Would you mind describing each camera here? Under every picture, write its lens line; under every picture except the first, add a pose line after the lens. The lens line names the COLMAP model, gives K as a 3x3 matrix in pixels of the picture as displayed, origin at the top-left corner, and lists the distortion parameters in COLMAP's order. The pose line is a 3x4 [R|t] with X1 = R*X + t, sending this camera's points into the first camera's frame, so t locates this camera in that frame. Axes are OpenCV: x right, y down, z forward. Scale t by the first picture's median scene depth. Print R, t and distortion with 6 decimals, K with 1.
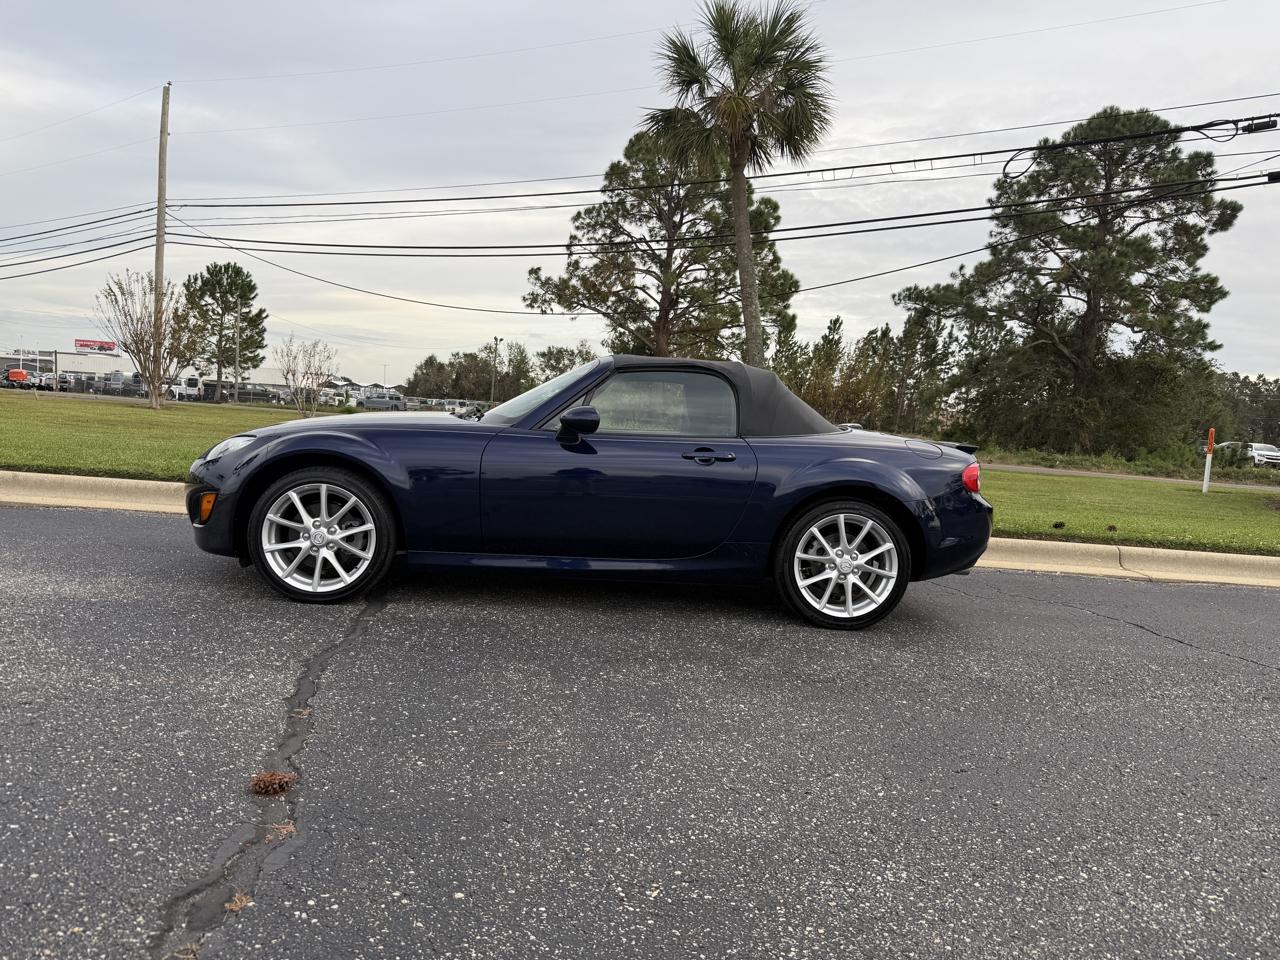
lens RADIAL K [[903.7, 0, 638.3], [0, 903.7, 478.5], [0, 0, 1]] dist [0.036414, -0.058670]
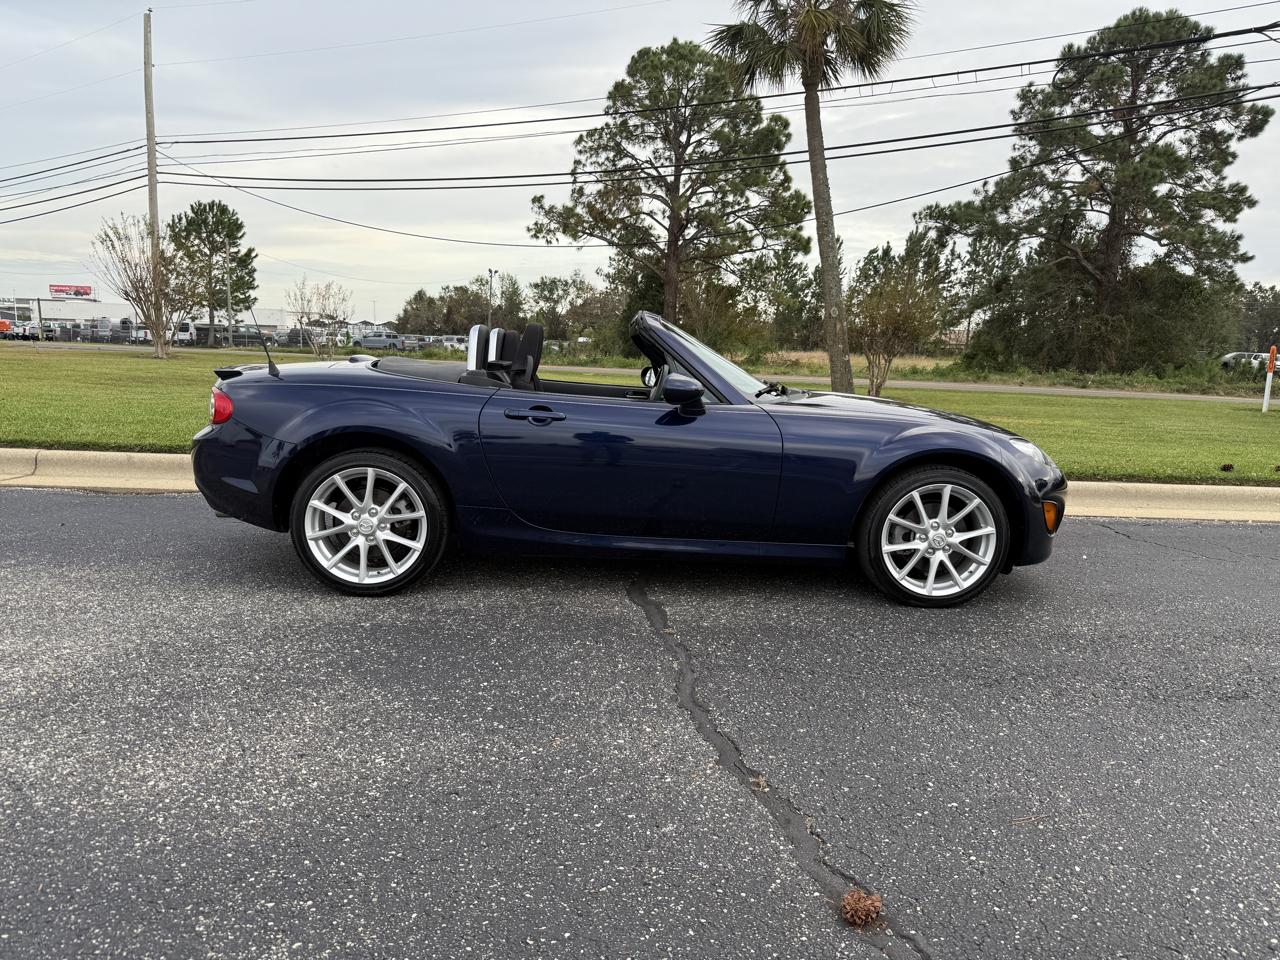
lens RADIAL K [[906.1, 0, 645.4], [0, 906.1, 479.0], [0, 0, 1]] dist [0.017522, -0.027352]
pose [[0.999190, -0.036289, 0.017411, -0.033471], [0.034791, 0.996205, 0.079786, -0.006930], [-0.020240, -0.079116, 0.996660, 0.012182]]
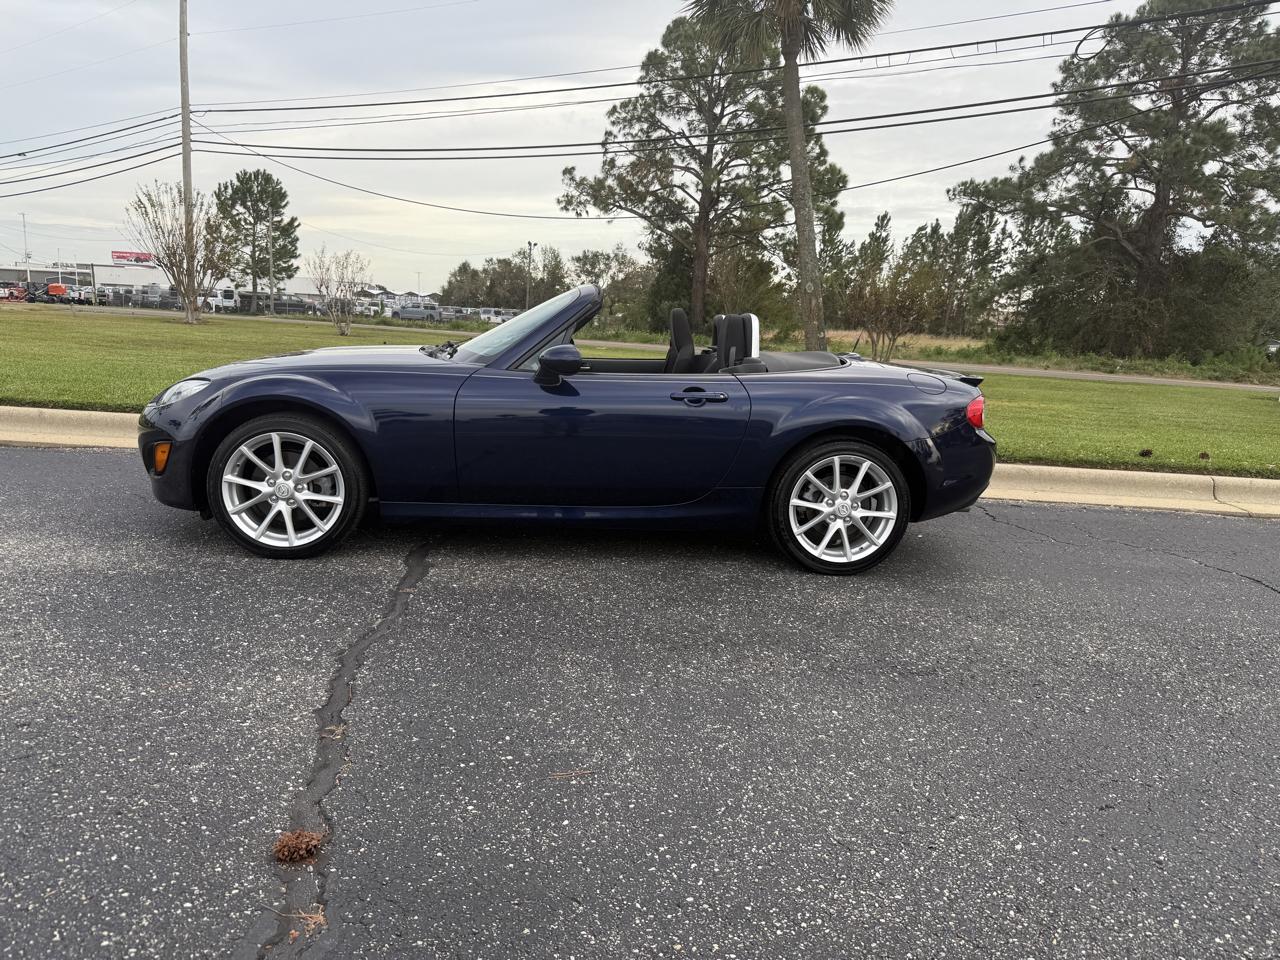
lens RADIAL K [[910.7, 0, 640.0], [0, 910.7, 480.0], [0, 0, 1]] dist [-0.000748, -0.005656]
pose [[0.999135, -0.007258, -0.040937, -0.002725], [0.011522, 0.994414, 0.104915, -0.004938], [0.039947, -0.105296, 0.993638, 0.011629]]
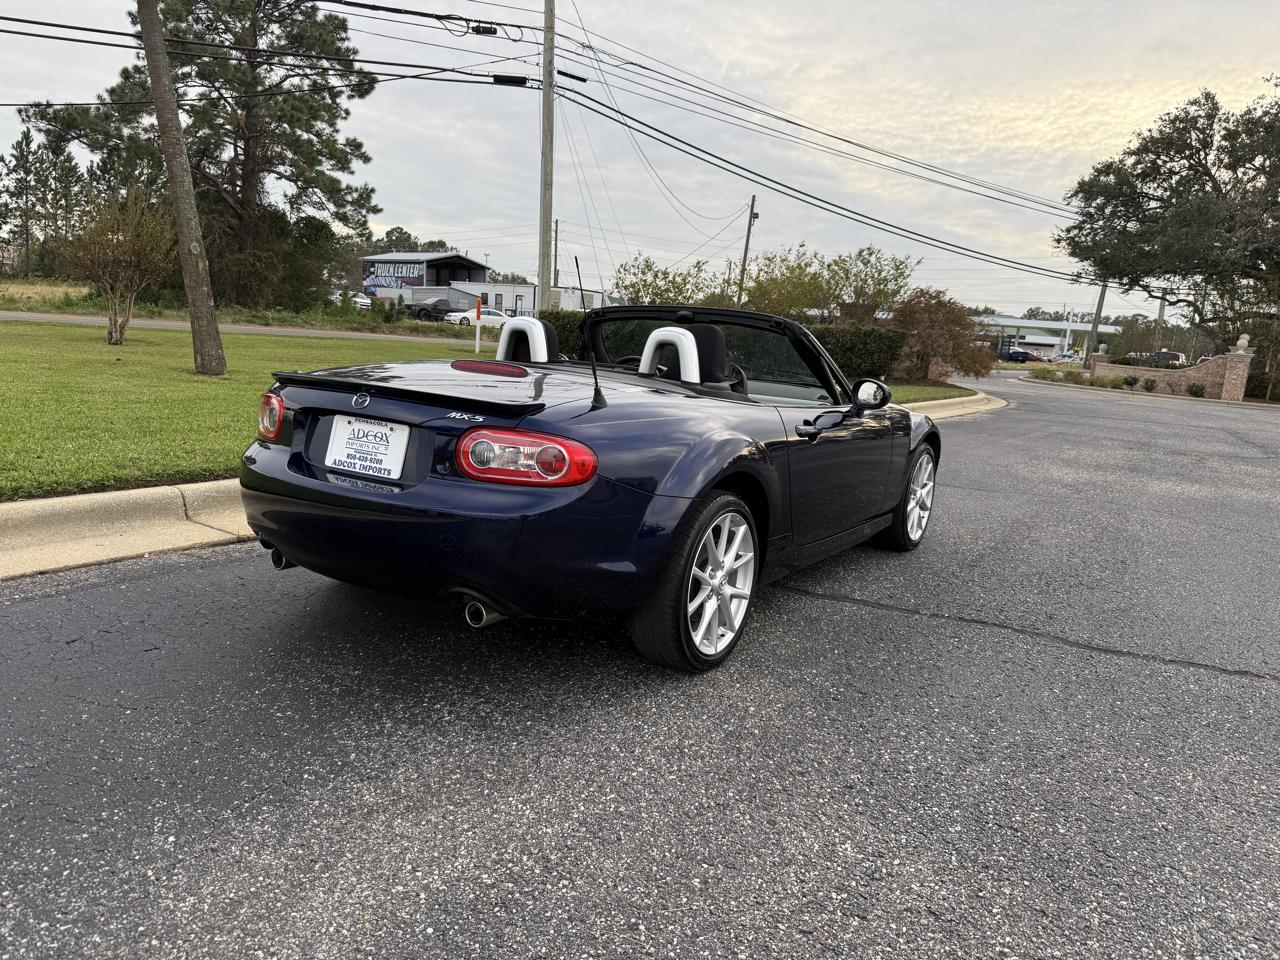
lens RADIAL K [[907.5, 0, 643.8], [0, 907.5, 482.3], [0, 0, 1]] dist [0.004307, -0.011943]
pose [[0.546948, -0.175286, 0.818610, -0.129729], [0.024344, 0.980751, 0.193740, -0.020391], [-0.836813, -0.086038, 0.540687, 0.074518]]
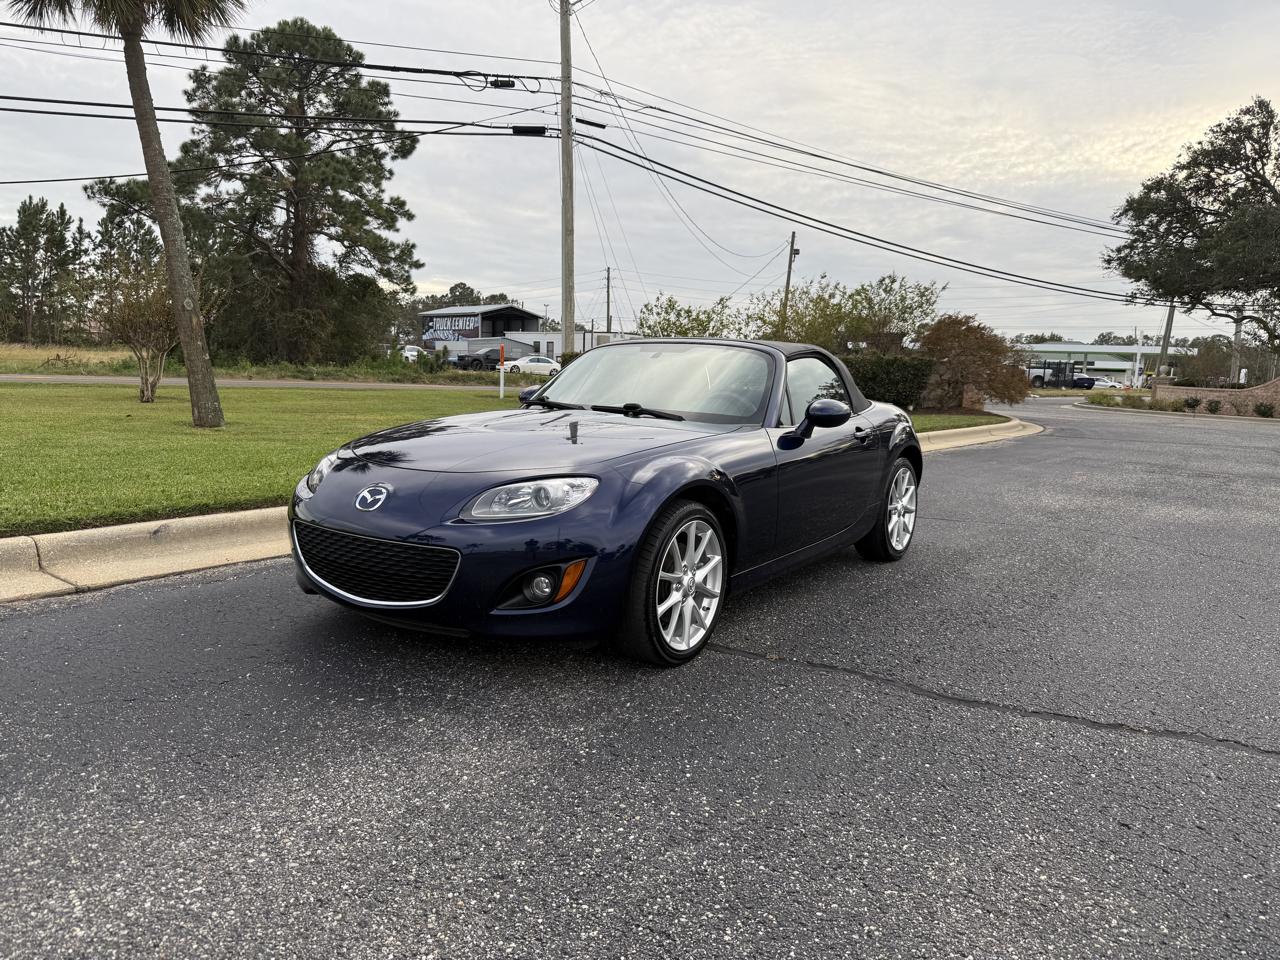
lens RADIAL K [[902.4, 0, 637.8], [0, 902.4, 486.5], [0, 0, 1]] dist [0.008476, -0.017325]
pose [[0.608176, -0.157879, 0.777944, -0.106202], [0.065484, 0.986660, 0.149044, -0.016459], [-0.791097, -0.039702, 0.610401, 0.057933]]
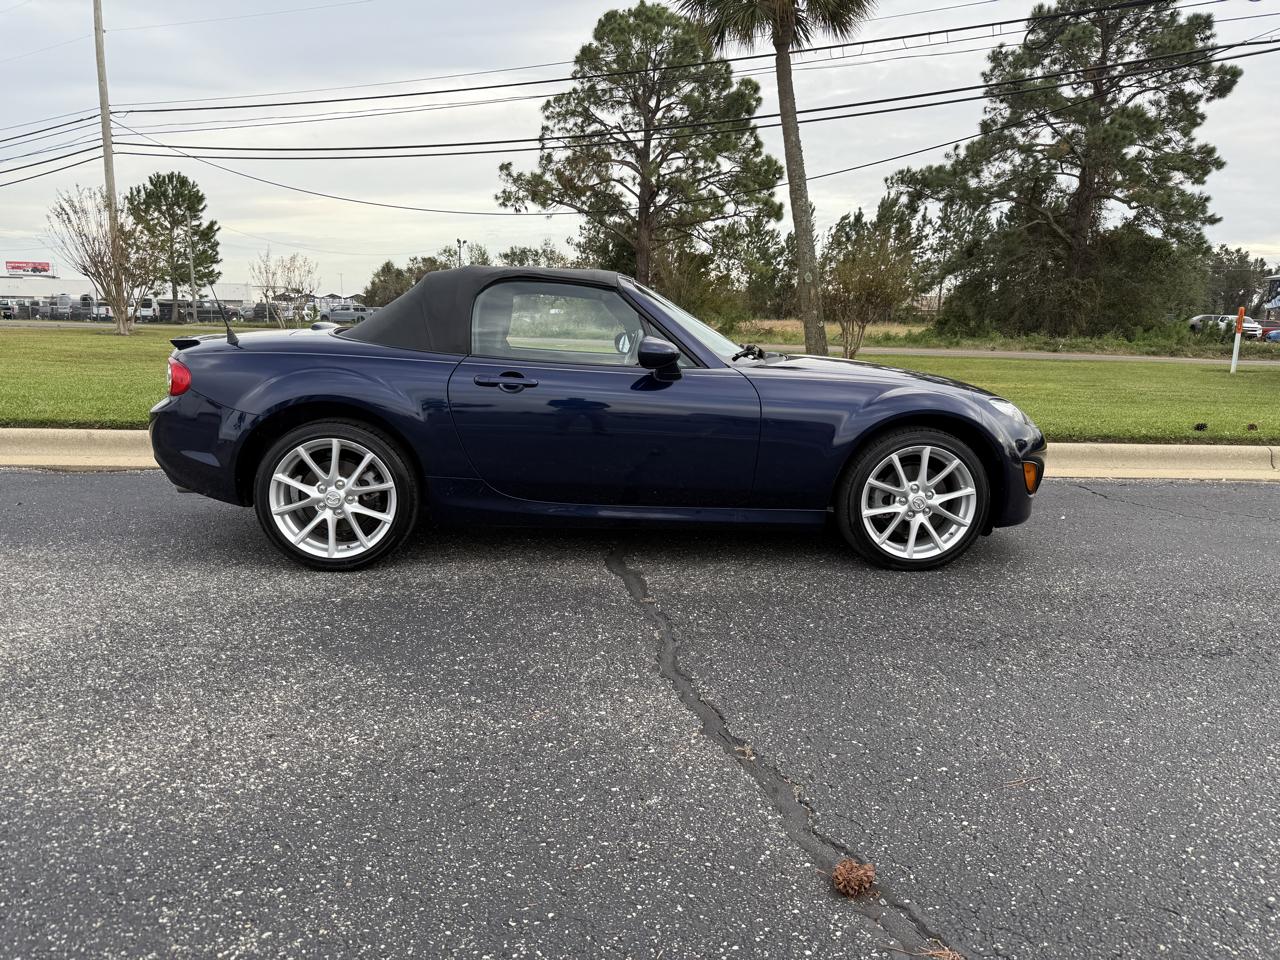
lens RADIAL K [[907.5, 0, 643.8], [0, 907.5, 482.3], [0, 0, 1]] dist [0.004307, -0.011943]
pose [[0.997635, -0.054712, 0.041602, -0.033628], [0.049561, 0.992000, 0.116099, -0.006227], [-0.047621, -0.113762, 0.992366, 0.014519]]
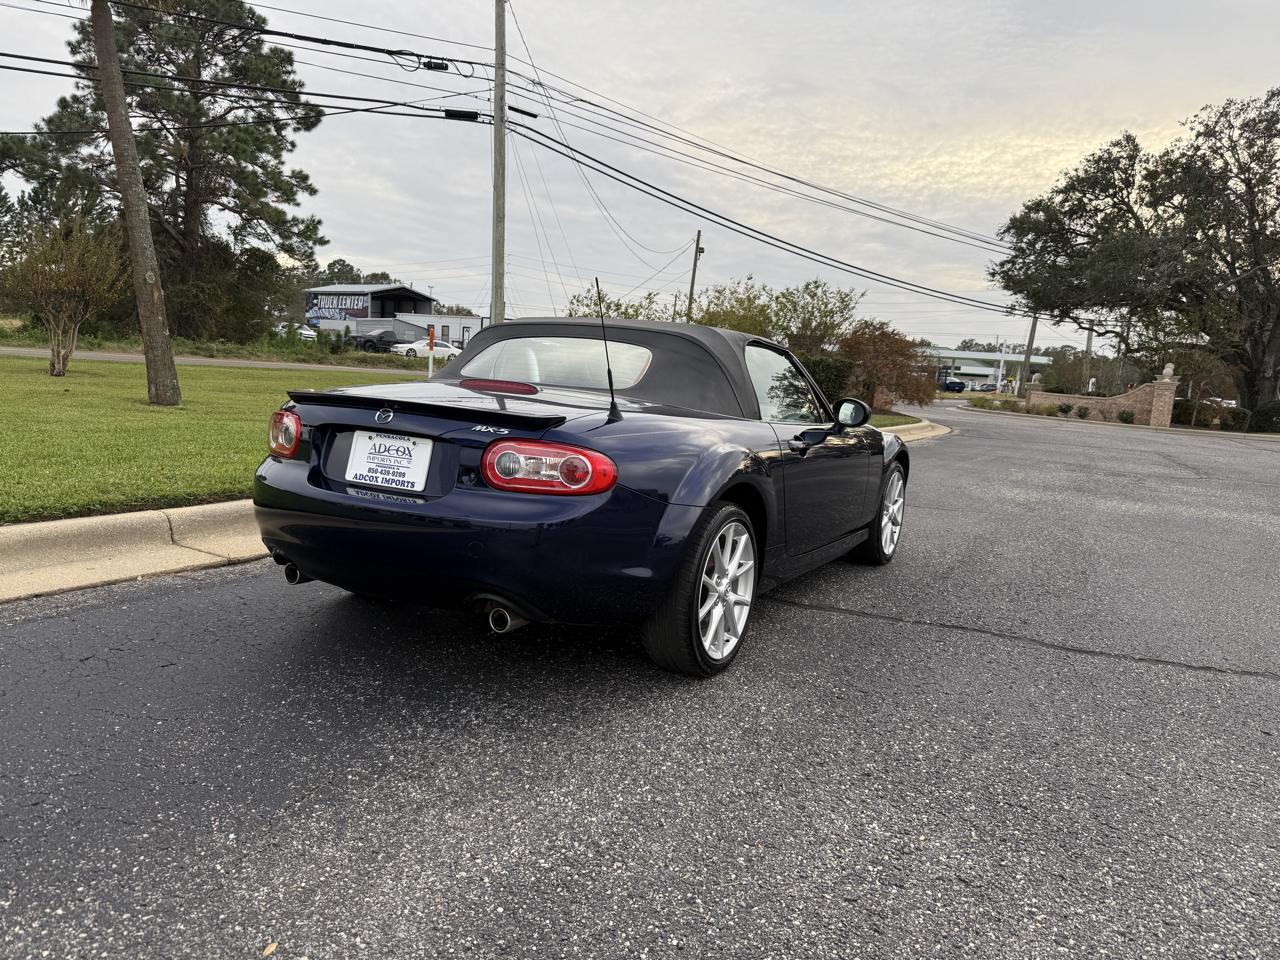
lens RADIAL K [[907.5, 0, 643.8], [0, 907.5, 482.3], [0, 0, 1]] dist [0.004307, -0.011943]
pose [[0.495113, -0.152319, 0.855372, -0.135893], [0.025347, 0.986626, 0.161021, -0.019368], [-0.868459, -0.058042, 0.492352, 0.077525]]
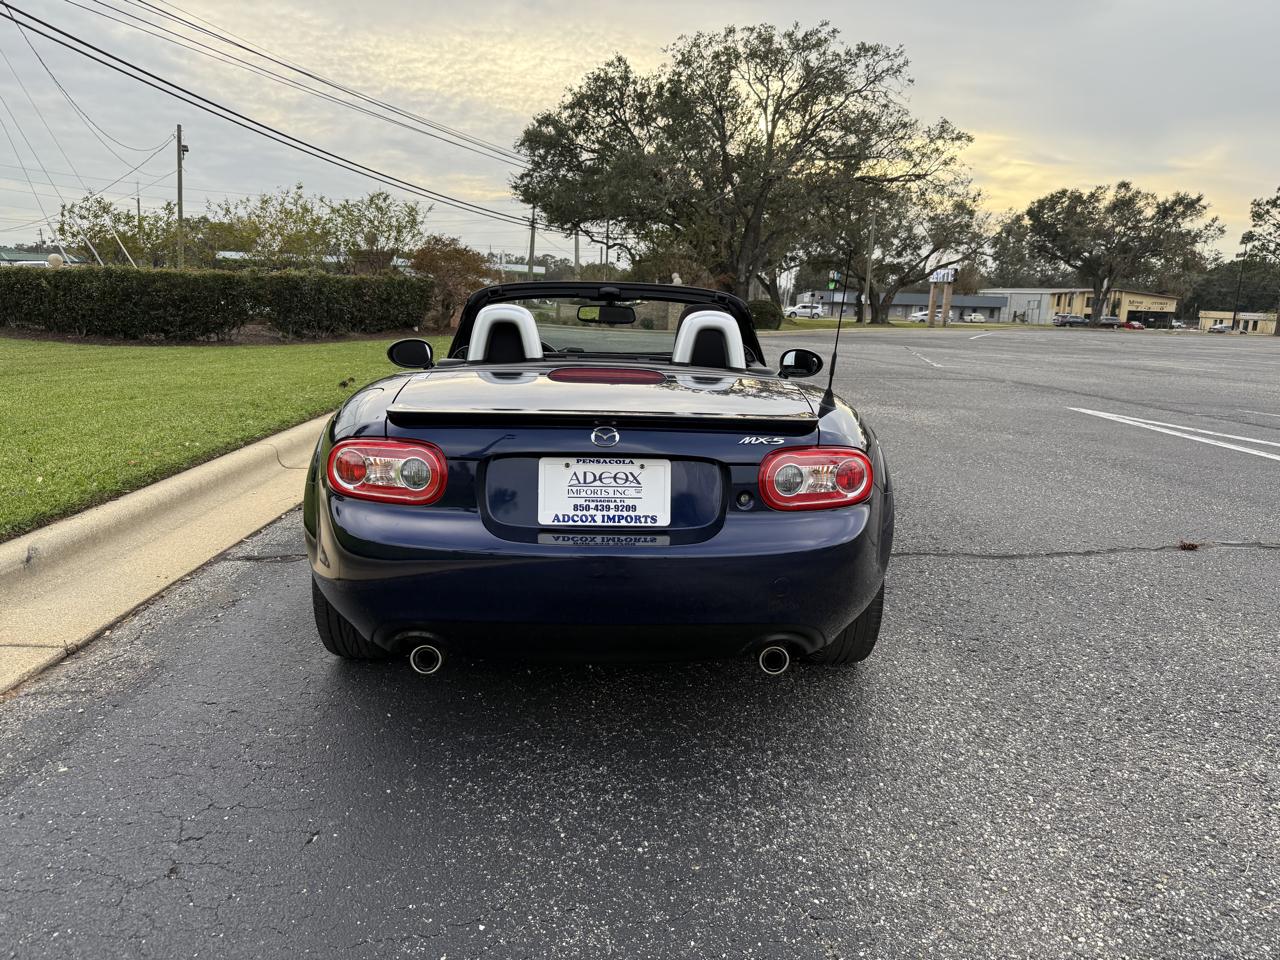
lens RADIAL K [[900.7, 0, 638.6], [0, 900.7, 499.9], [0, 0, 1]] dist [0.038132, -0.093146]
pose [[-0.023069, -0.286859, 0.957695, -0.136887], [0.030872, 0.957289, 0.287481, -0.025667], [-0.999257, 0.036198, -0.013228, 0.132979]]
